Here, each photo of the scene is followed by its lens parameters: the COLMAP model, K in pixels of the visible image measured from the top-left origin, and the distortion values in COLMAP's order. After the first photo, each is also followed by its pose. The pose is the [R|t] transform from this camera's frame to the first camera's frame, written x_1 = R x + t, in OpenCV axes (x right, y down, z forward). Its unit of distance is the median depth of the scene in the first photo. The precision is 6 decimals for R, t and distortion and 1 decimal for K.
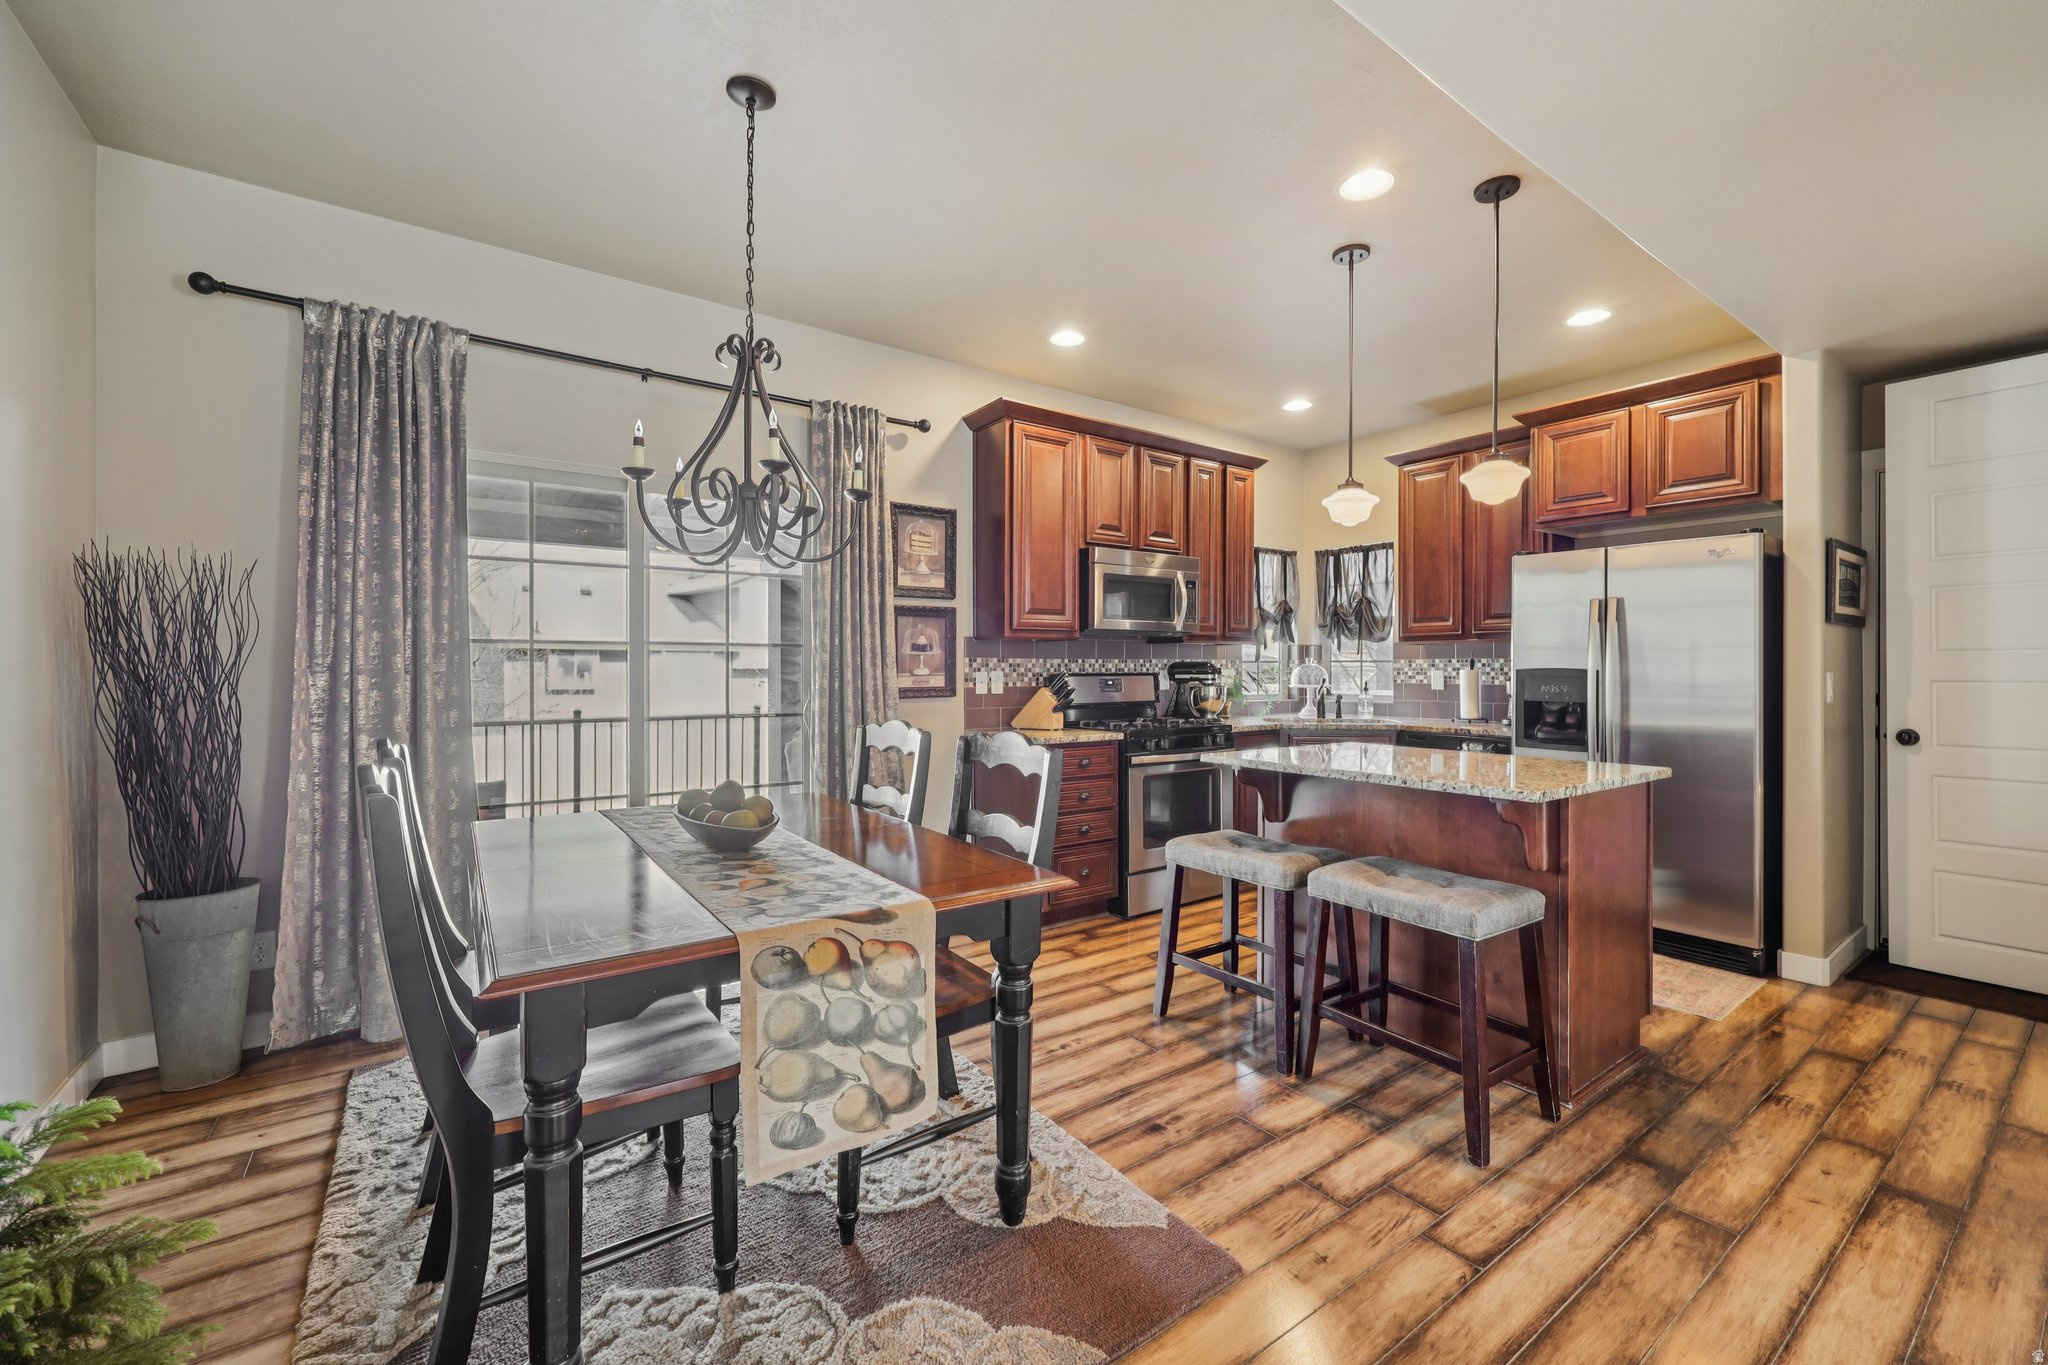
lens RADIAL K [[828.0, 0, 1029.4], [0, 828.0, 665.6], [0, 0, 1]] dist [-0.001131, 0.000068]
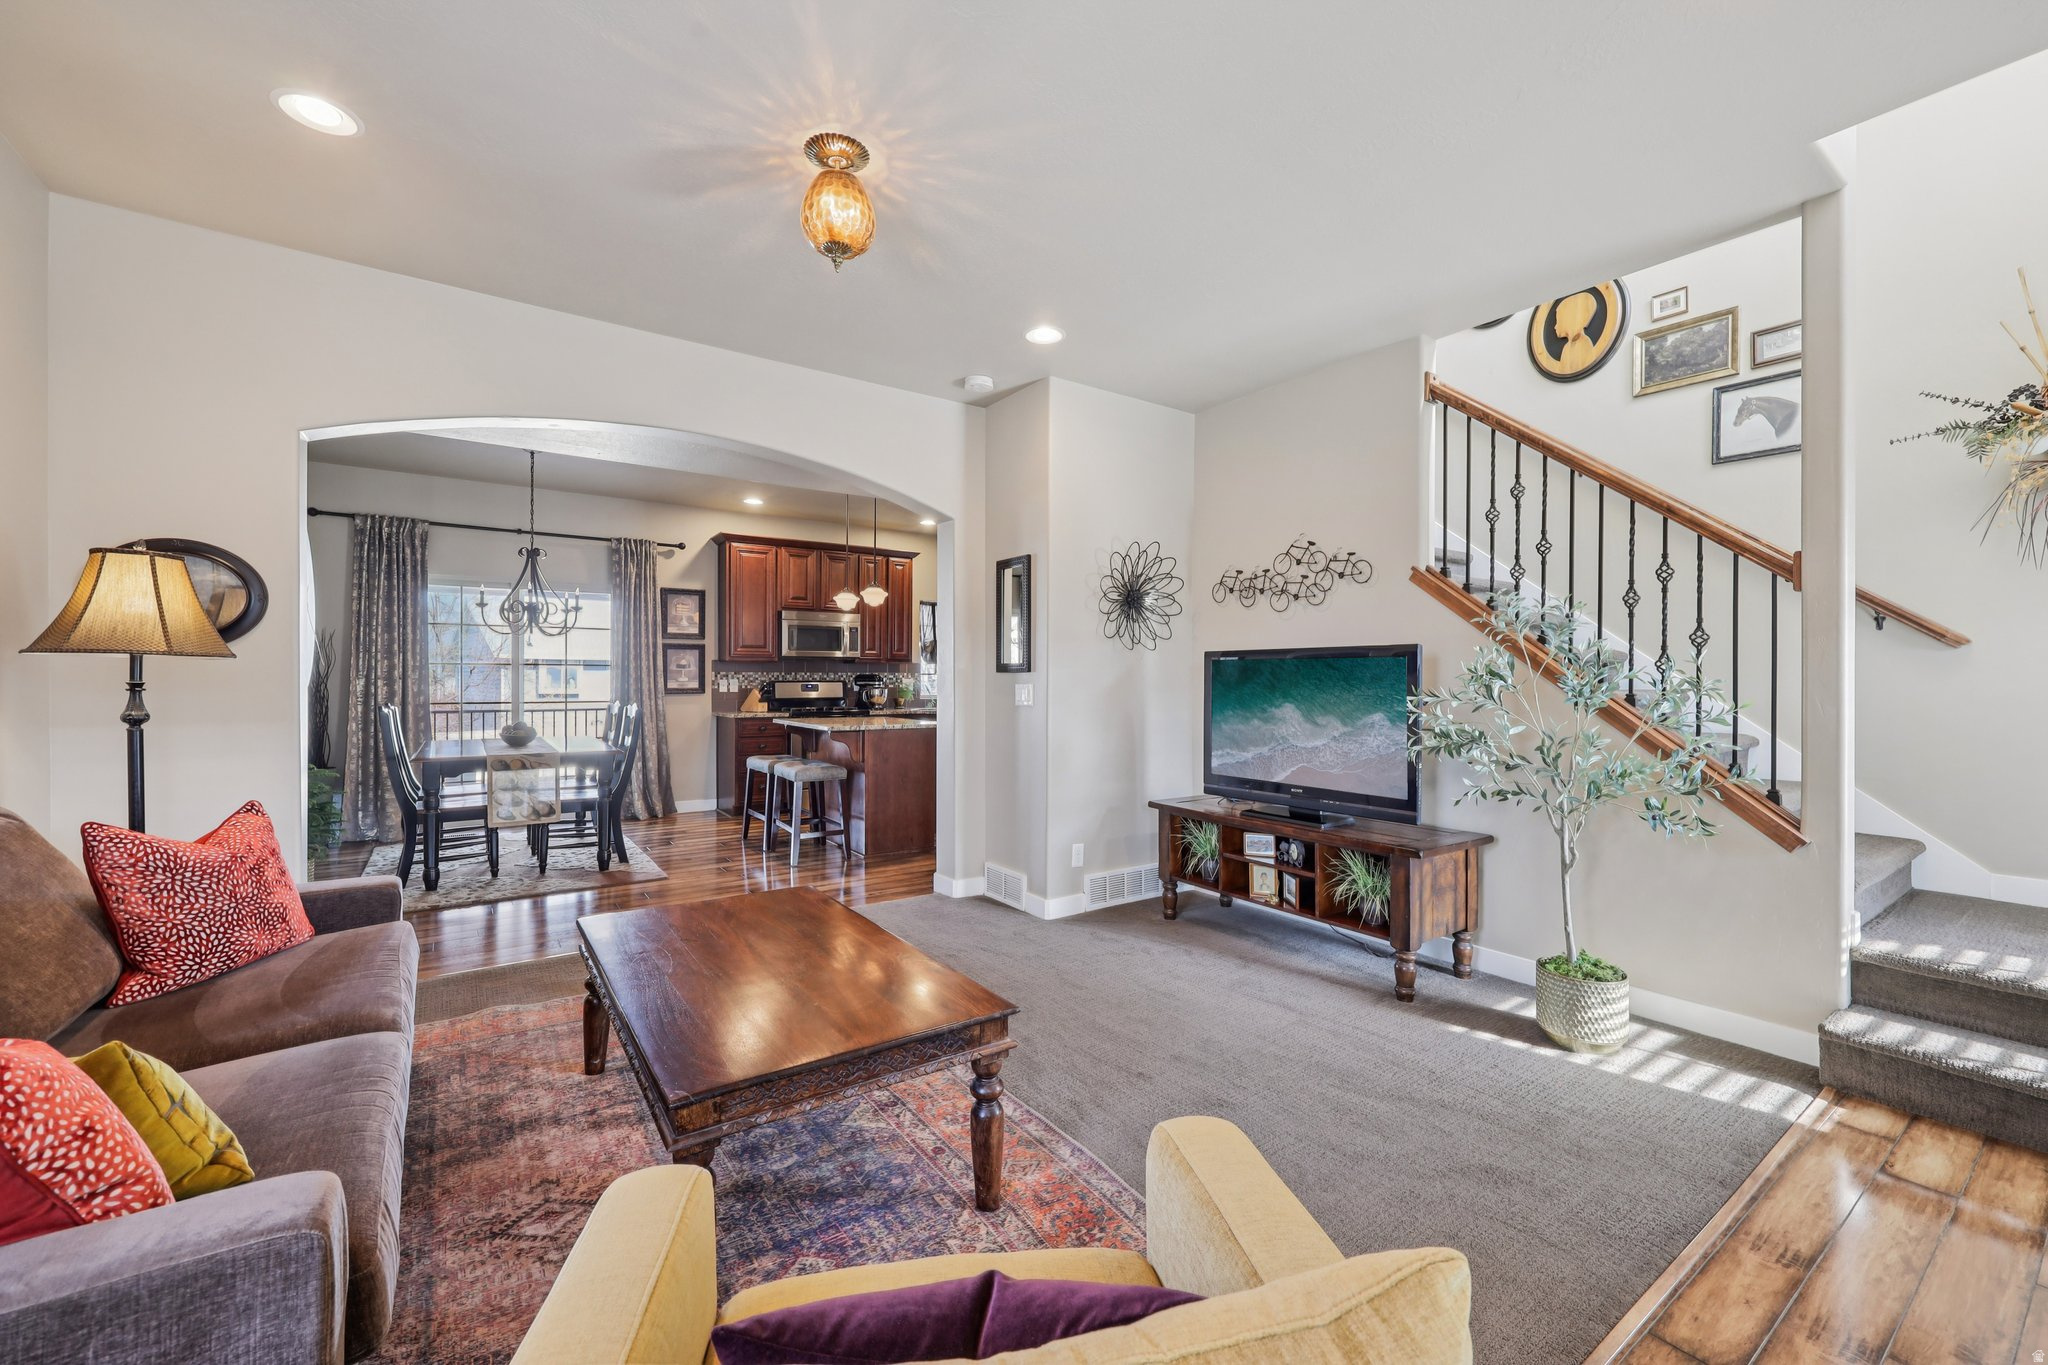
lens RADIAL K [[828.0, 0, 1030.7], [0, 828.0, 679.8], [0, 0, 1]] dist [-0.001131, 0.000068]
pose [[0.999878, 0.004176, -0.015046, 0.923932], [-0.004095, 0.999977, 0.005449, -0.006906], [0.015068, -0.005387, 0.999872, -1.133819]]
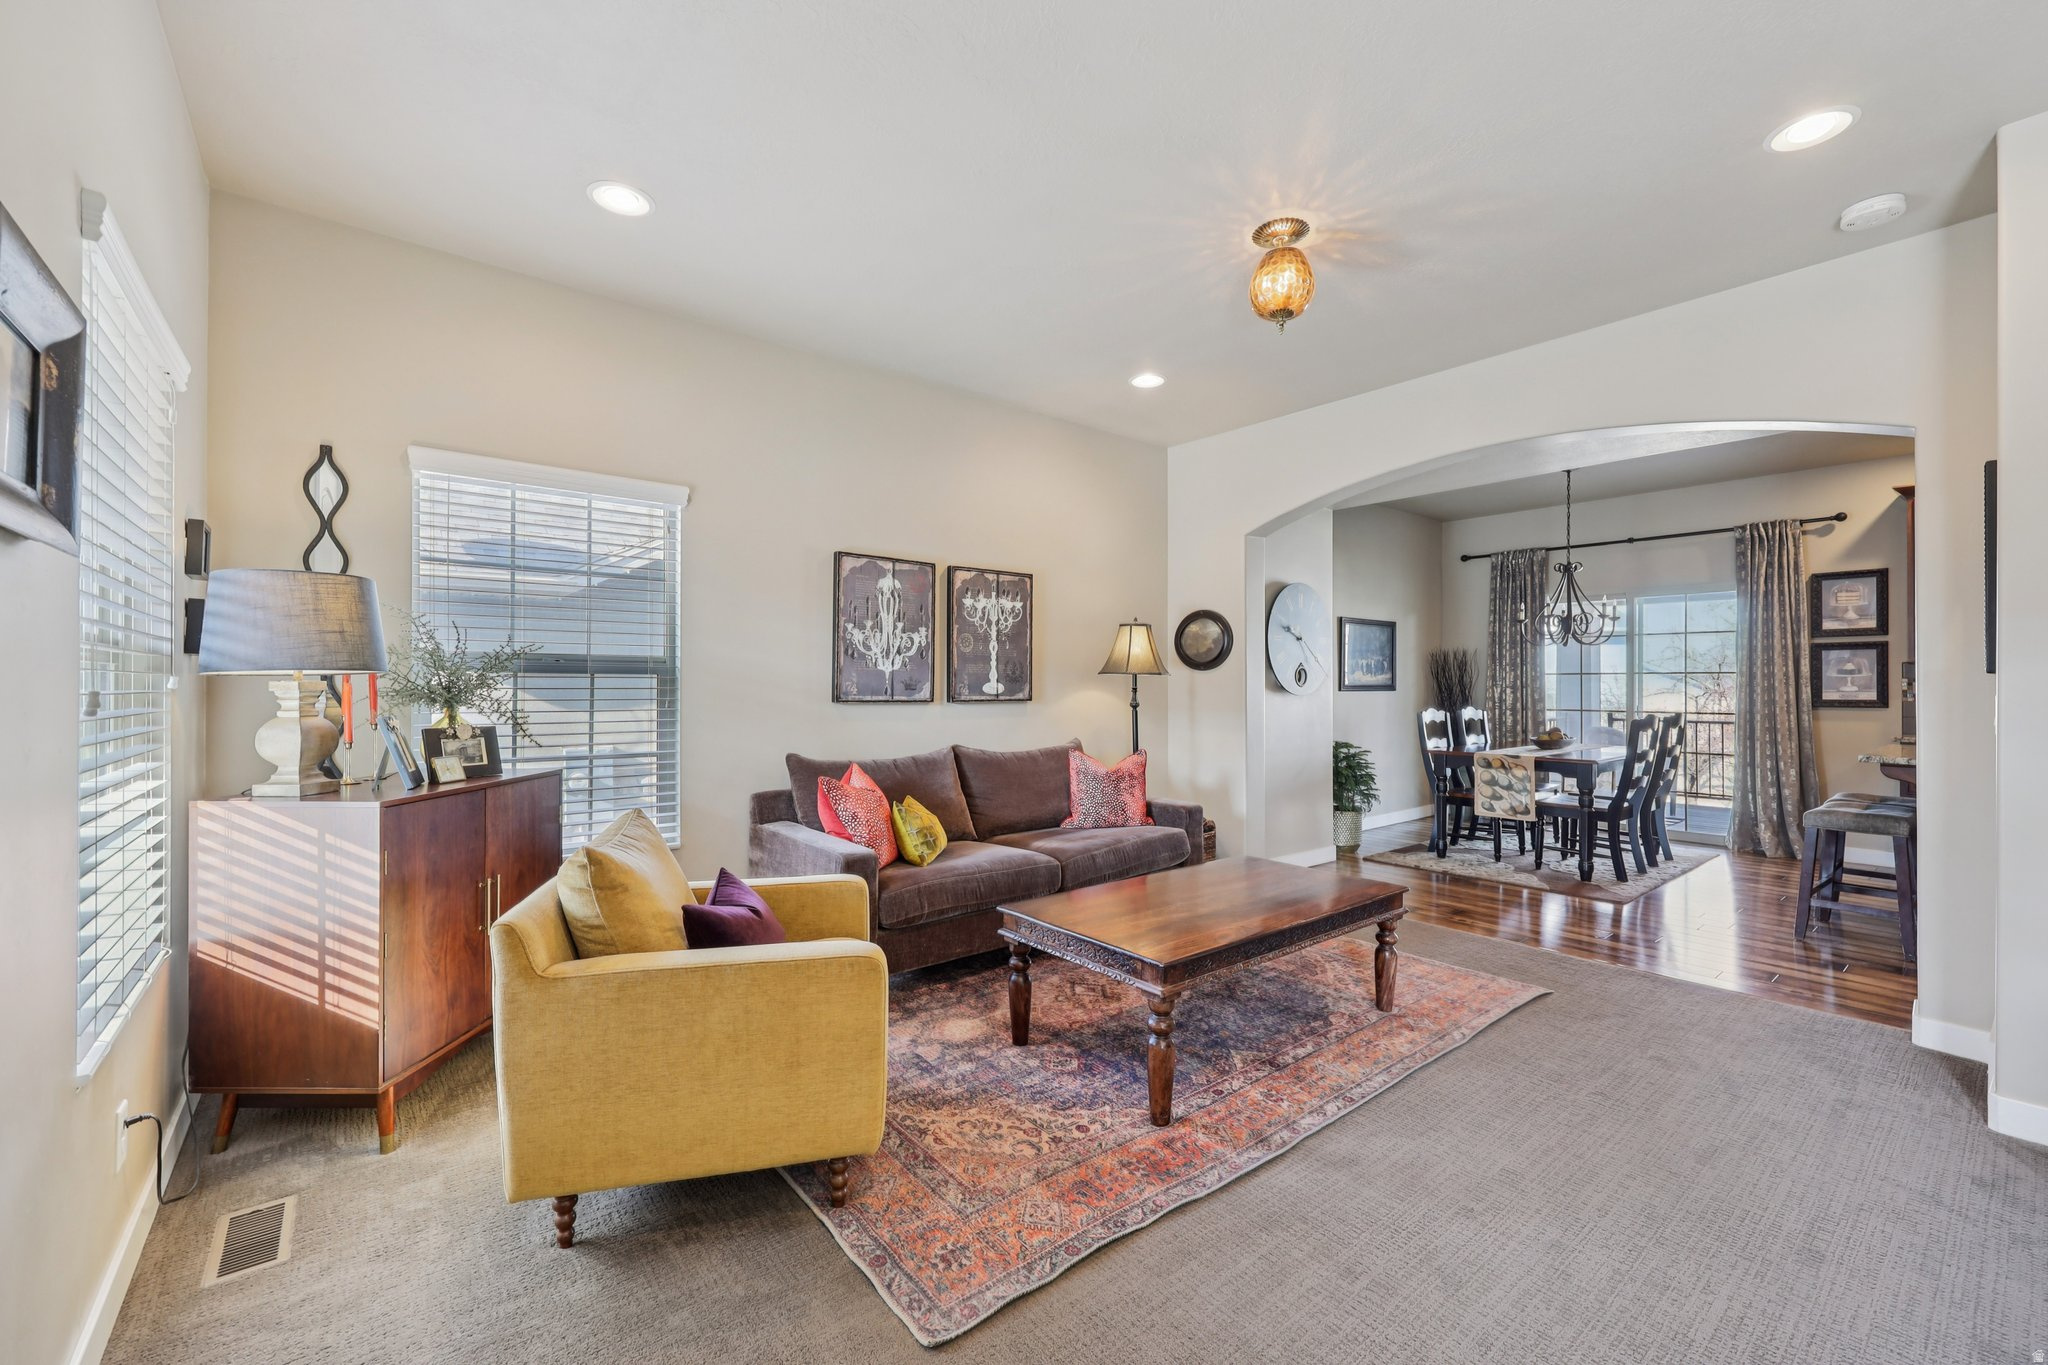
lens RADIAL K [[828.0, 0, 1029.2], [0, 828.0, 680.3], [0, 0, 1]] dist [-0.001131, 0.000068]
pose [[0.048409, -0.004496, -0.998817, 1.674713], [0.001601, 0.999989, -0.004424, -0.004370], [0.998826, -0.001385, 0.048415, -0.636903]]
